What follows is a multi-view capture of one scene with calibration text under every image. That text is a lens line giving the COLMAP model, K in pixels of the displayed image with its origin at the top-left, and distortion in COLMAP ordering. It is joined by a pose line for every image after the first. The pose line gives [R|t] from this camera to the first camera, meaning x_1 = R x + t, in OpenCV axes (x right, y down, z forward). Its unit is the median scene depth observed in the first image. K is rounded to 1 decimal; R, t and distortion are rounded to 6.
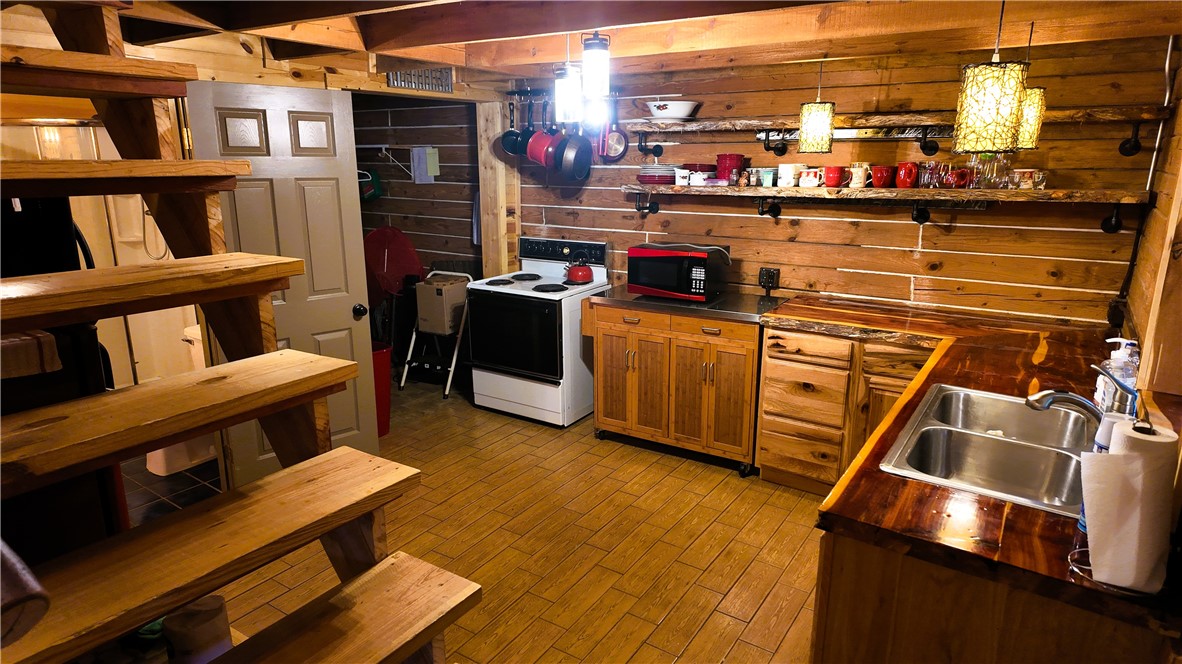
lens RADIAL K [[690.1, 0, 591.0], [0, 690.1, 332.0], [0, 0, 1]] dist [0.113952, -0.109970]
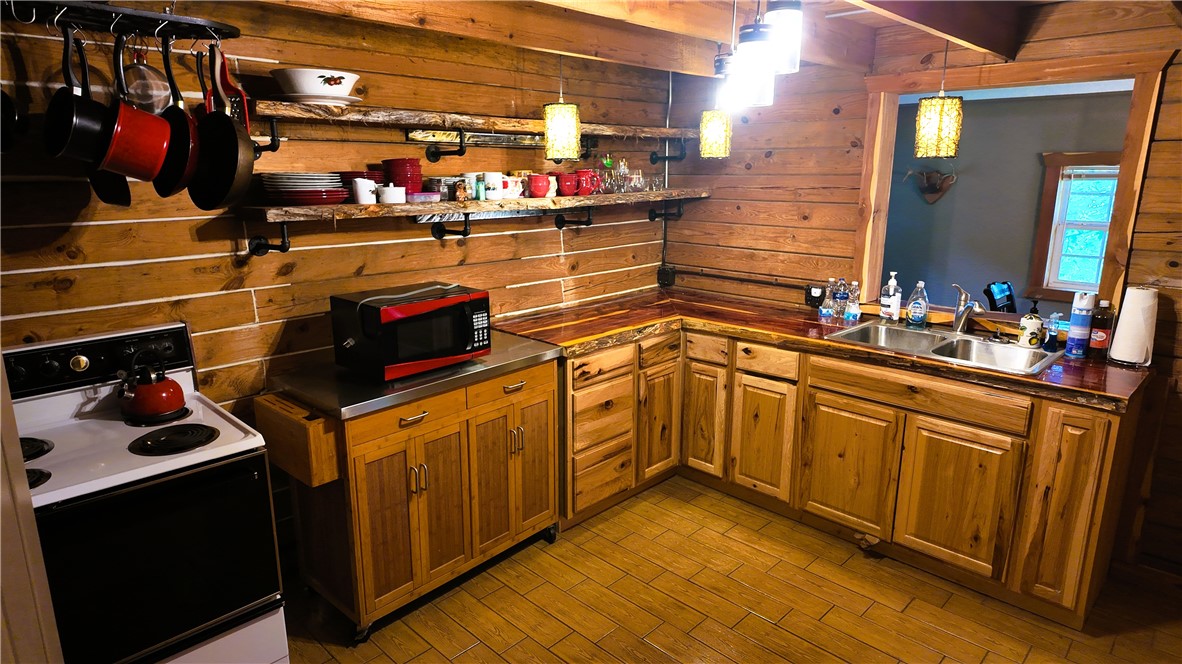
lens RADIAL K [[690.1, 0, 591.0], [0, 690.1, 332.0], [0, 0, 1]] dist [0.113952, -0.109970]
pose [[0.184969, -0.229596, 0.955548, -0.528384], [0.244126, 0.952583, 0.181627, -0.177900], [-0.951940, 0.199678, 0.232249, 0.722849]]
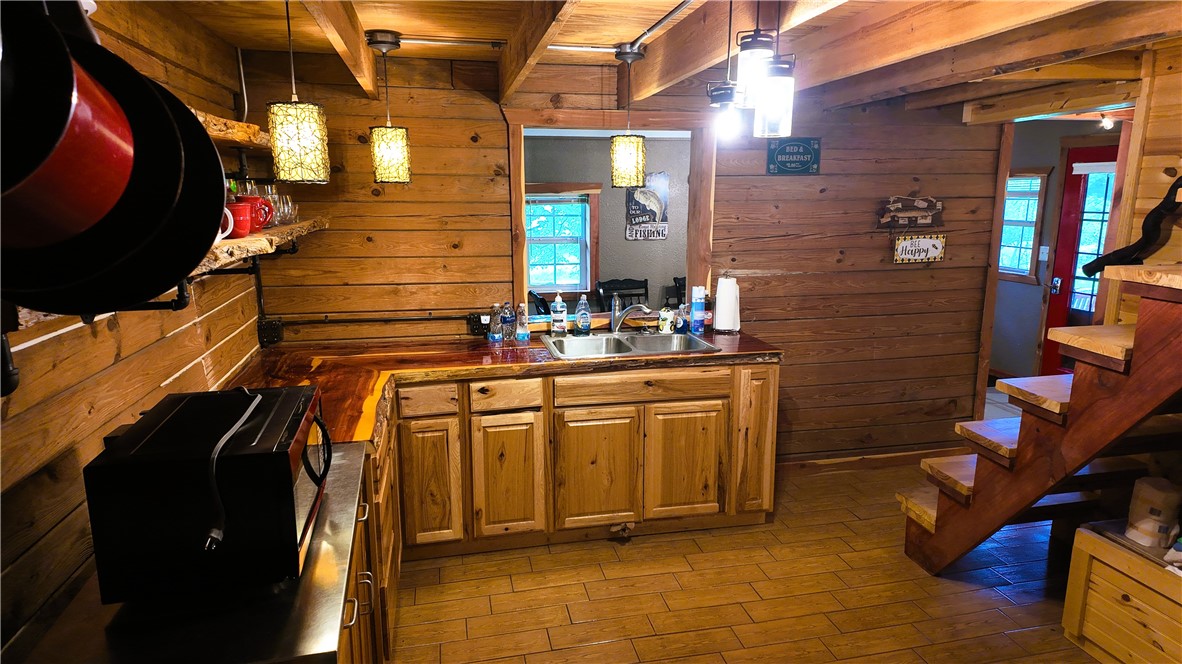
lens RADIAL K [[690.1, 0, 591.0], [0, 690.1, 332.0], [0, 0, 1]] dist [0.113952, -0.109970]
pose [[-0.714963, -0.138591, 0.685288, -0.288009], [0.175565, 0.913164, 0.367844, -0.289617], [-0.676760, 0.383308, -0.628547, 1.154738]]
